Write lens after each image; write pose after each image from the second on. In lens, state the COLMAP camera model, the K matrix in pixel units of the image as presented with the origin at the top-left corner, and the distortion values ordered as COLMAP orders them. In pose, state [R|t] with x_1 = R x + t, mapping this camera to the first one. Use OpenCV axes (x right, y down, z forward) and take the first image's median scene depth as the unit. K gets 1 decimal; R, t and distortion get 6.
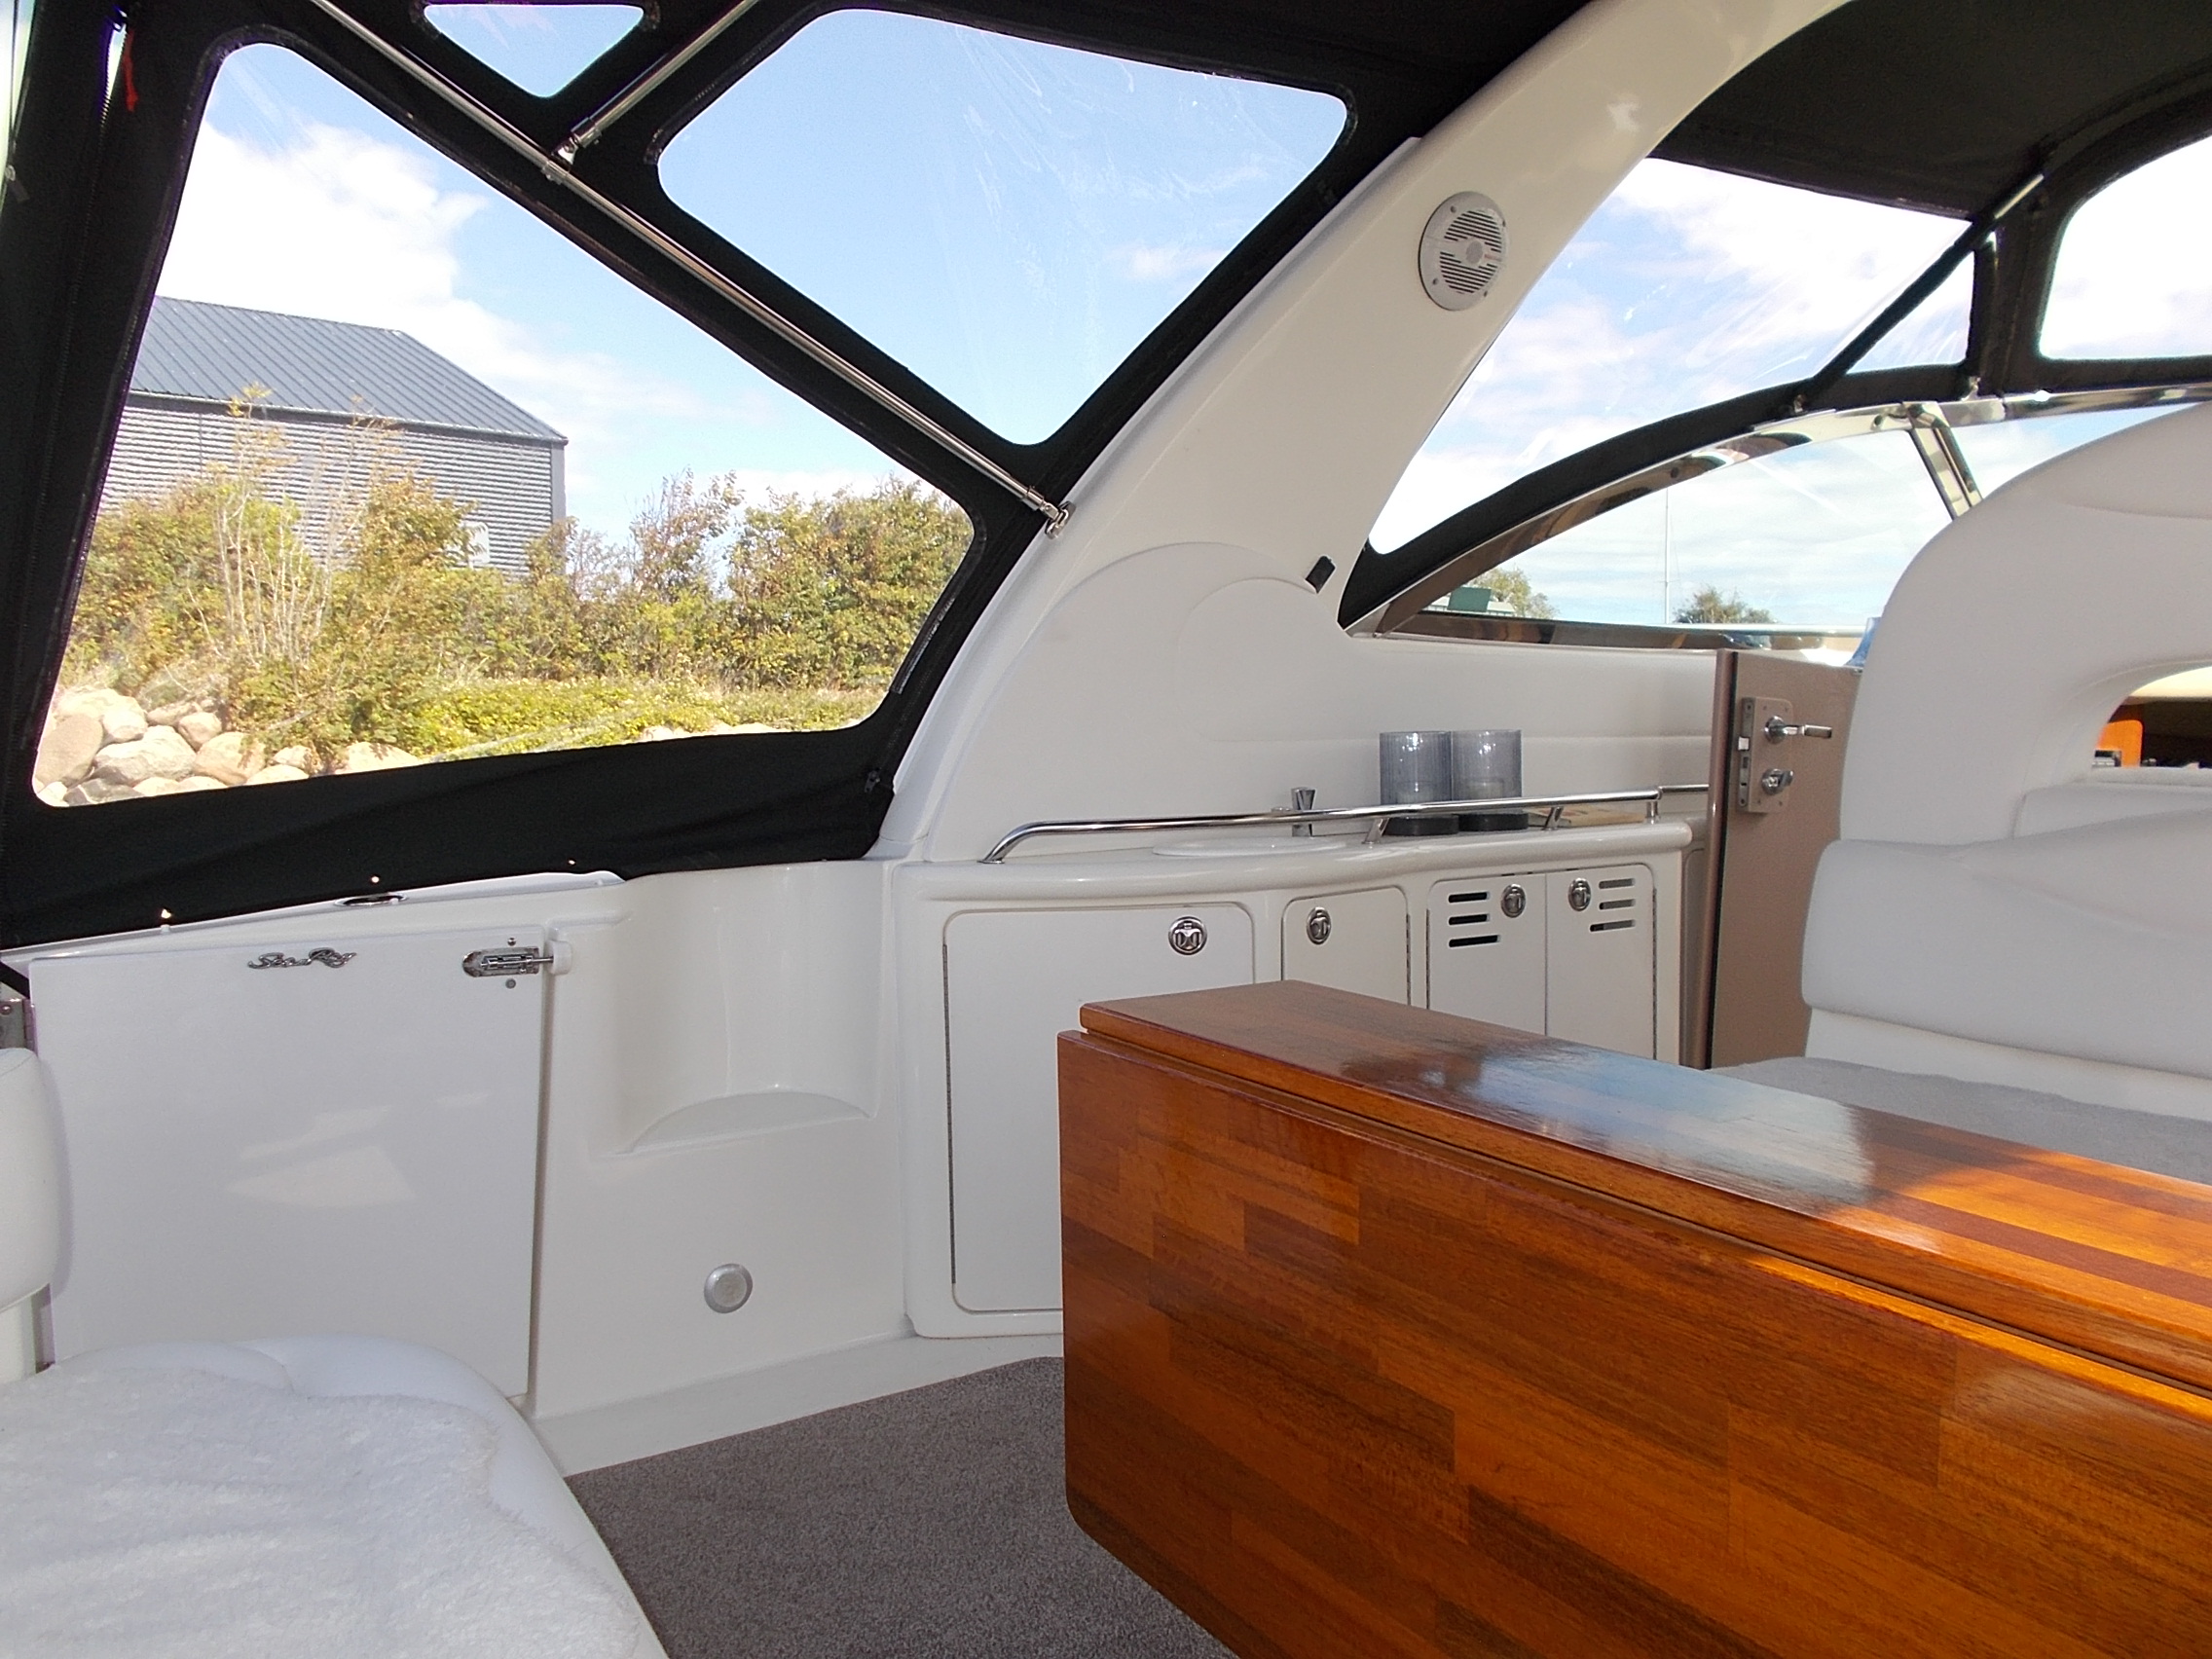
lens RADIAL K [[1632.2, 0, 1096.2], [0, 1632.2, 827.1], [0, 0, 1]] dist [-0.014280, -0.006358]
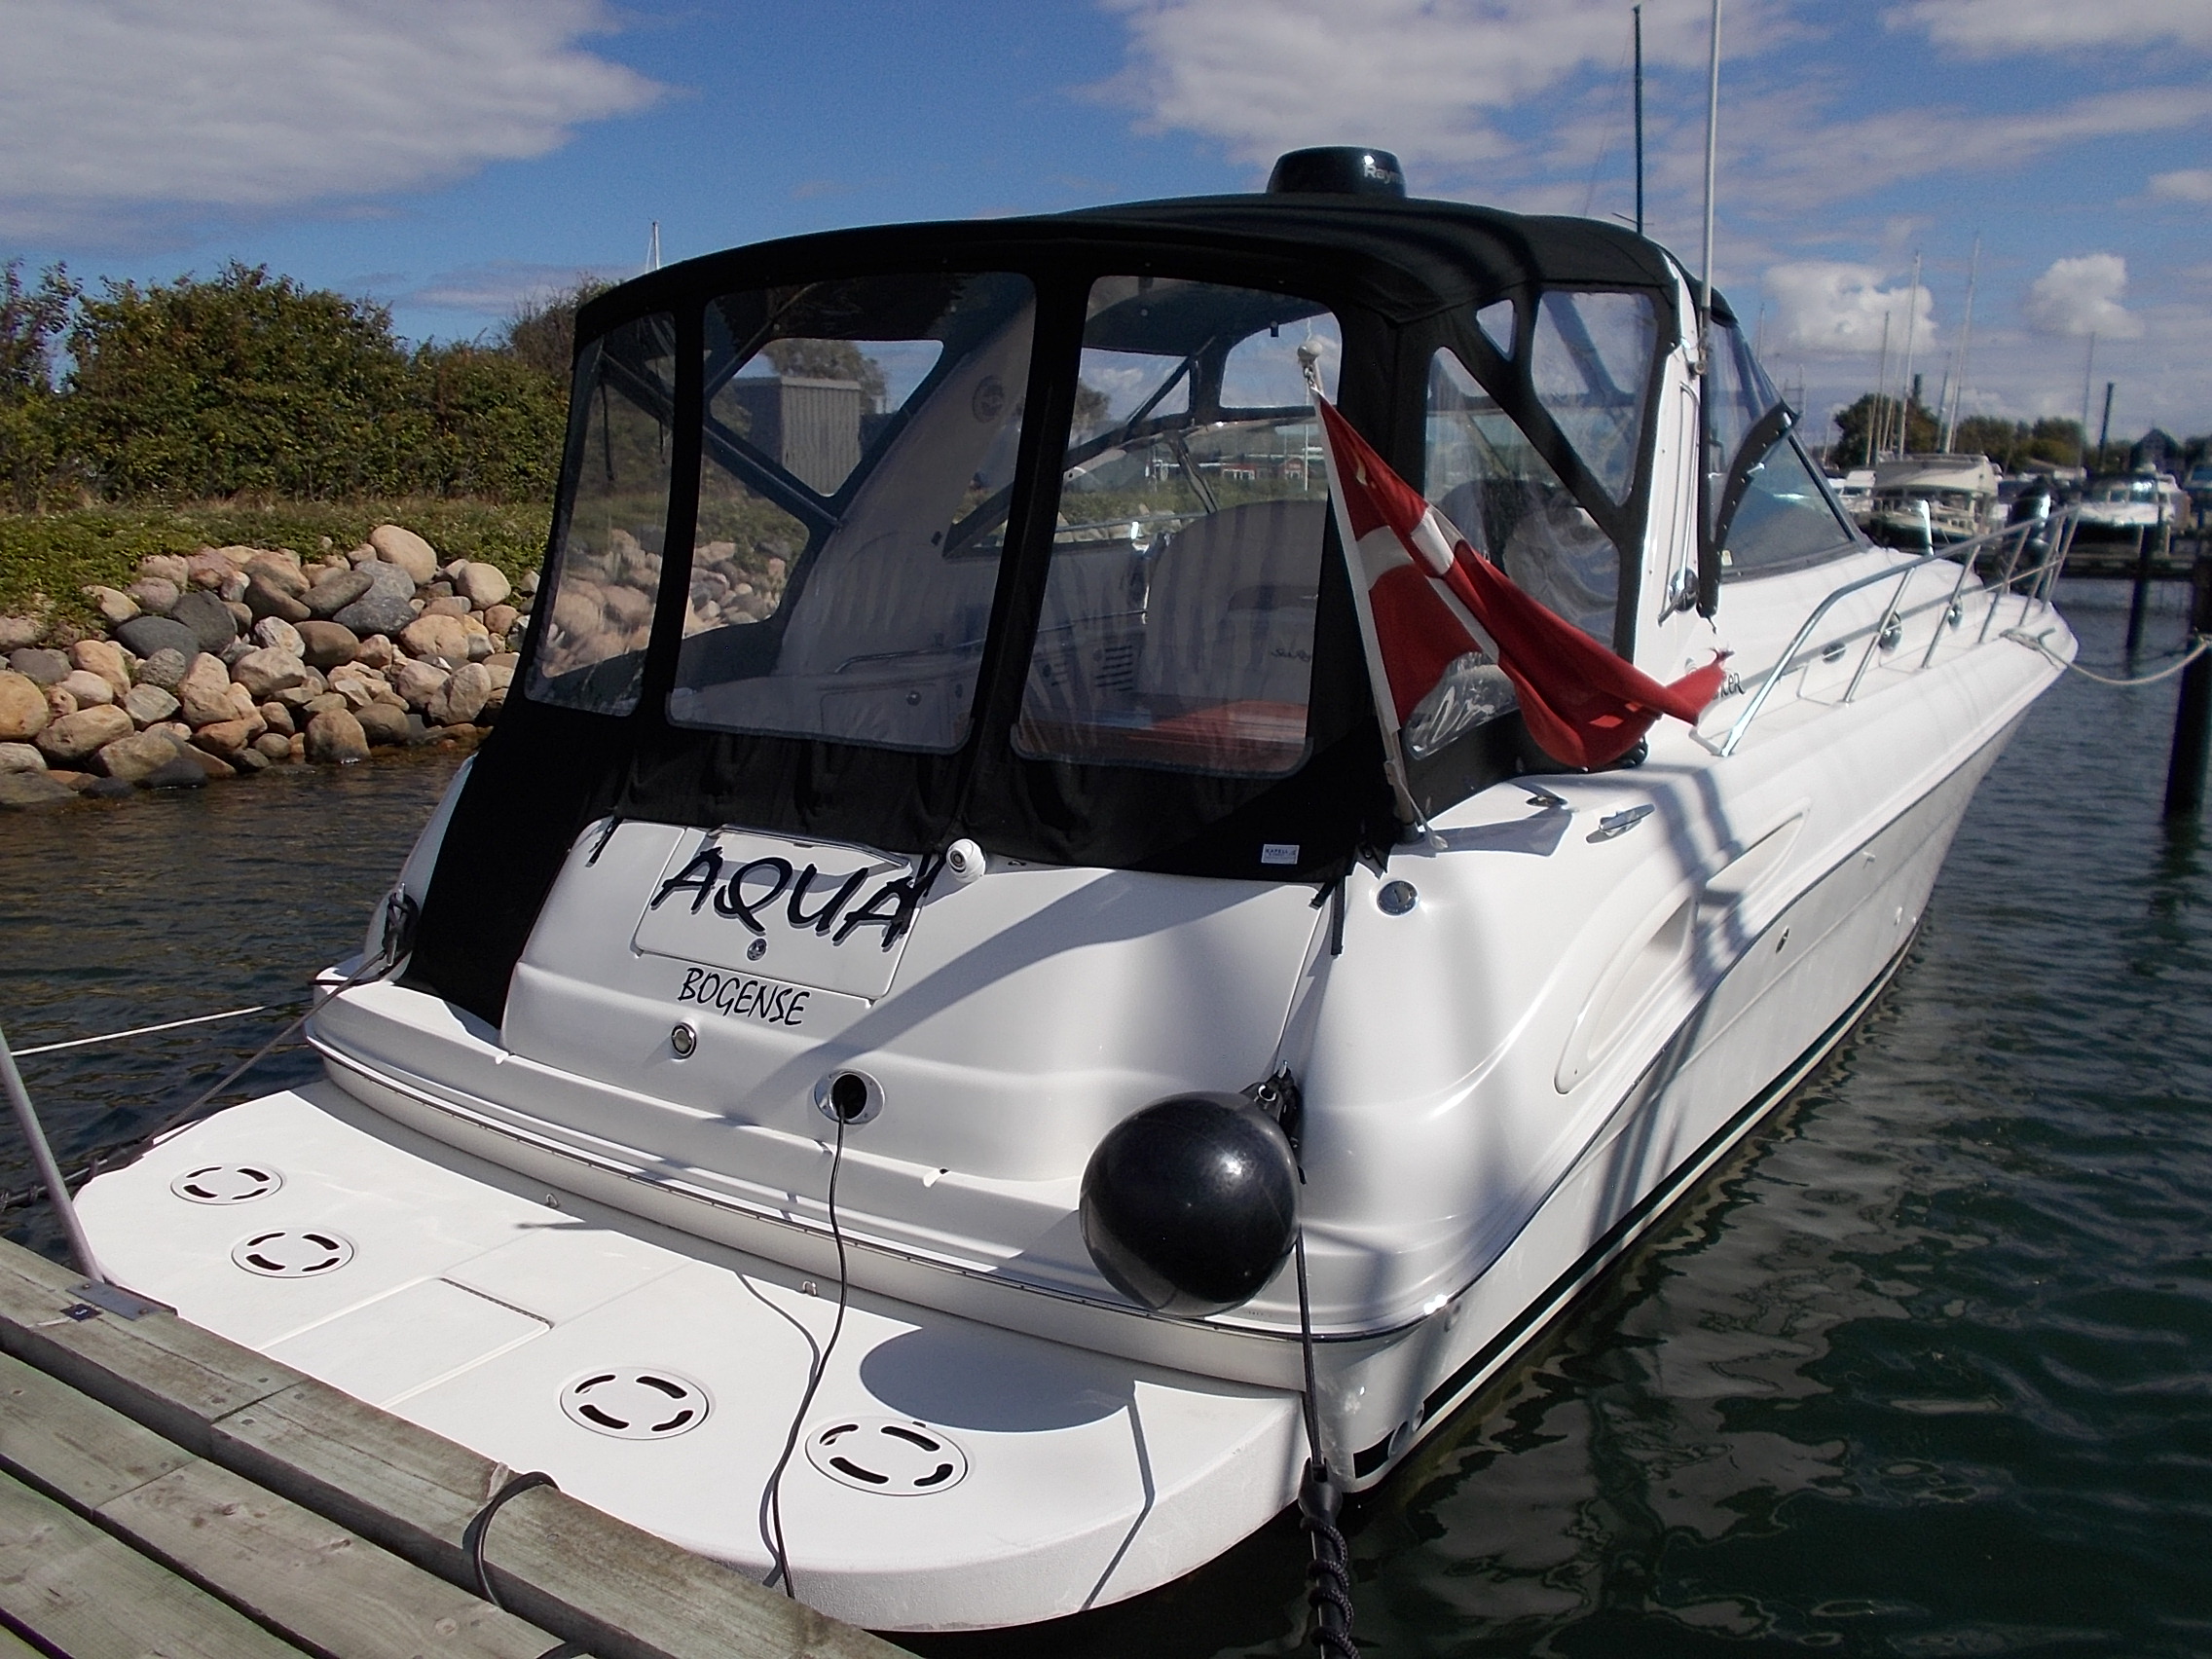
lens RADIAL K [[1767.3, 0, 1082.5], [0, 1767.3, 761.6], [0, 0, 1]] dist [-0.044770, 0.010325]
pose [[0.923474, -0.082604, 0.374662, -0.085110], [0.044604, 0.993040, 0.109002, -0.013863], [-0.381058, -0.083949, 0.920732, -0.189761]]
